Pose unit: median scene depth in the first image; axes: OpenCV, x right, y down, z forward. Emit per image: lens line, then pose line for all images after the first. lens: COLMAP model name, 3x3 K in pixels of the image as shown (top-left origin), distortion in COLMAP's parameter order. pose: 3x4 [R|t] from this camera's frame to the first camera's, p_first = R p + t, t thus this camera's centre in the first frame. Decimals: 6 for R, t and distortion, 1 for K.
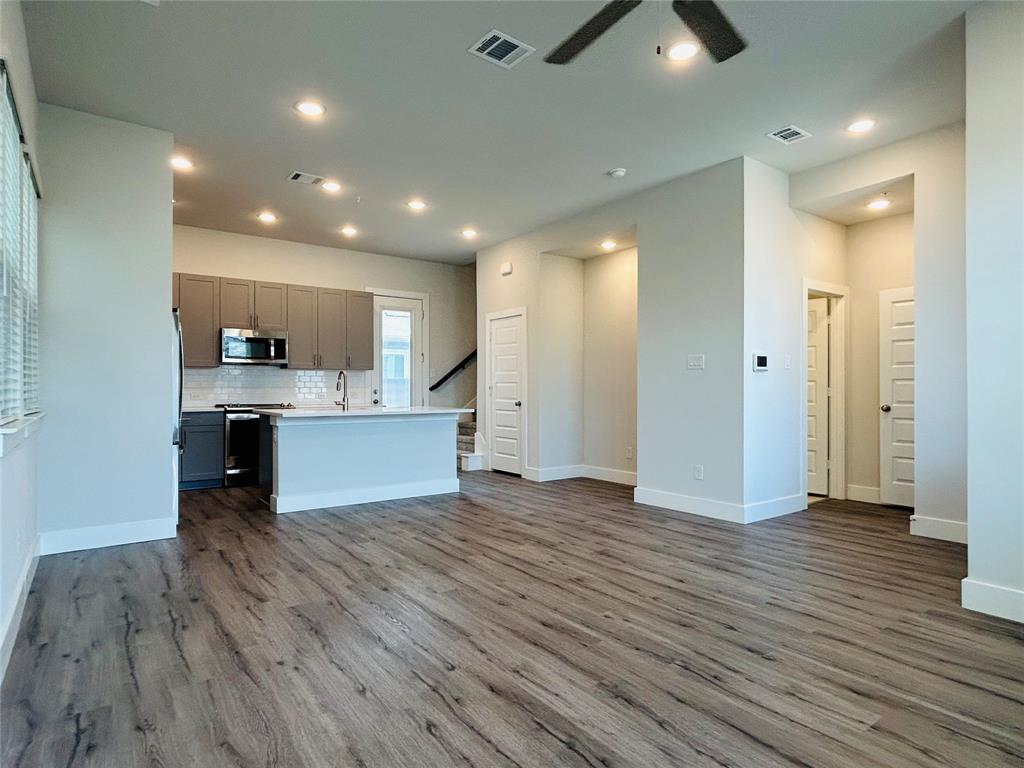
lens RADIAL K [[575.2, 0, 510.8], [0, 575.2, 385.3], [0, 0, 1]] dist [-0.003892, 0.002502]
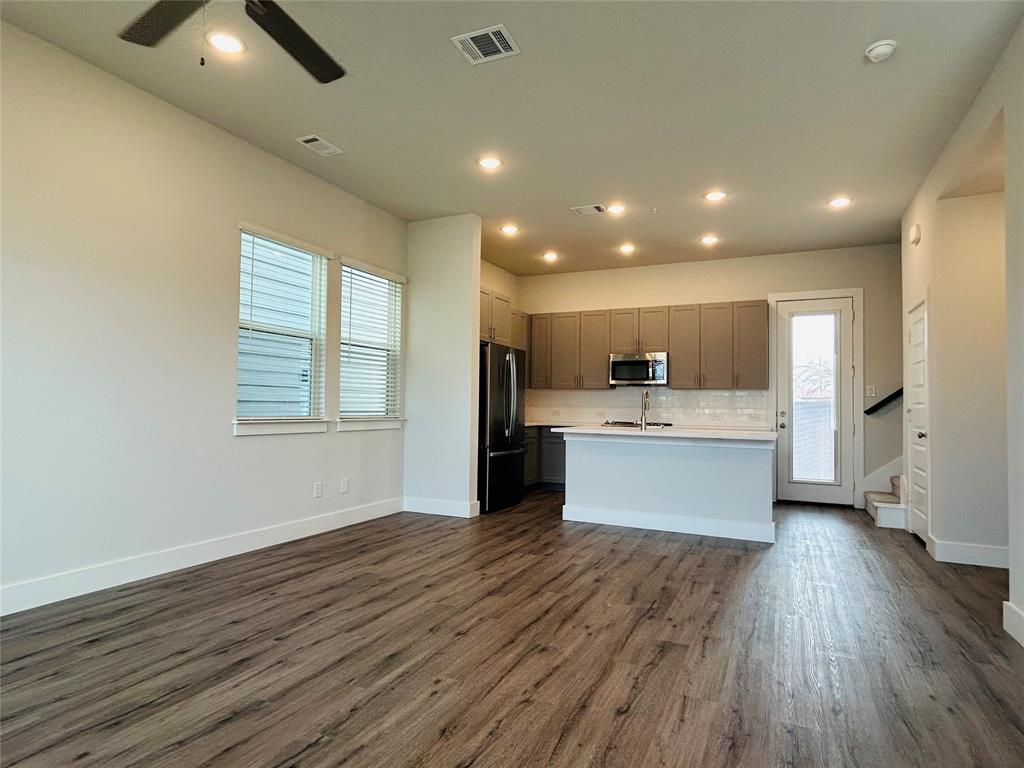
lens RADIAL K [[575.5, 0, 506.5], [0, 575.5, 386.8], [0, 0, 1]] dist [-0.004203, 0.001092]
pose [[0.468504, -0.021061, -0.883210, 0.674776], [-0.013389, 0.999432, -0.030935, 0.005317], [0.883360, 0.026319, 0.467956, 0.494648]]
